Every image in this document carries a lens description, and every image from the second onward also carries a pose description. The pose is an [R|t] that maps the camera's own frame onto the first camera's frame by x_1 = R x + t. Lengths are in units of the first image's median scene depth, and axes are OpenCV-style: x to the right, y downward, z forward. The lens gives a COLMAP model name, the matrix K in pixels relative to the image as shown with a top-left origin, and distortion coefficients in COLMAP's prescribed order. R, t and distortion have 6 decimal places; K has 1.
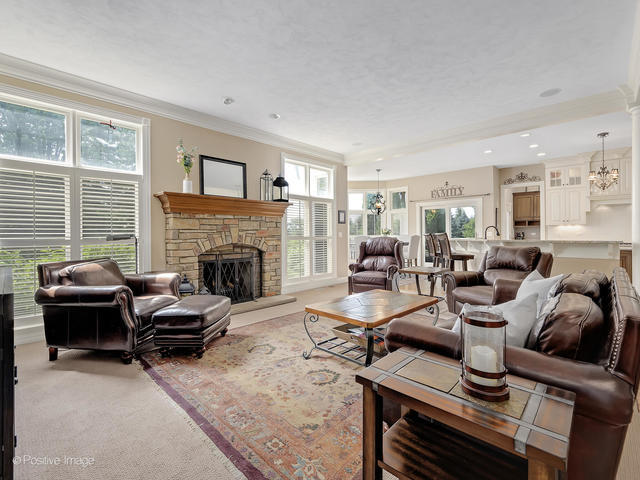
lens RADIAL K [[292.5, 0, 317.2], [0, 292.5, 234.0], [0, 0, 1]] dist [-0.002717, -0.000052]
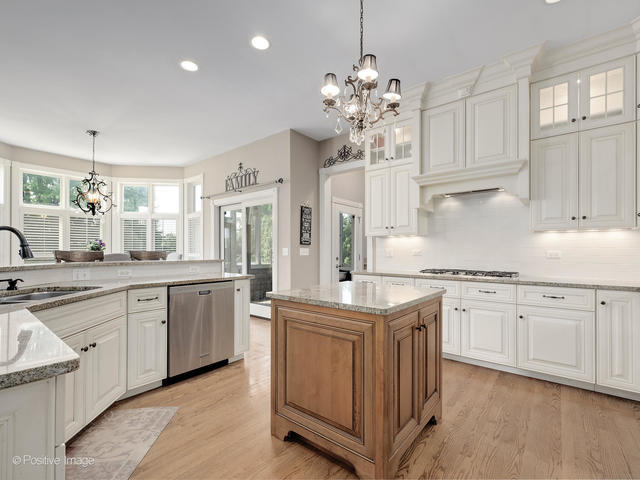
lens RADIAL K [[292.5, 0, 324.3], [0, 292.5, 250.3], [0, 0, 1]] dist [-0.002717, -0.000052]
pose [[0.994726, 0.007082, 0.102319, 0.819835], [-0.006887, 0.999974, -0.002252, -0.003432], [-0.102332, 0.001536, 0.994749, 0.587887]]
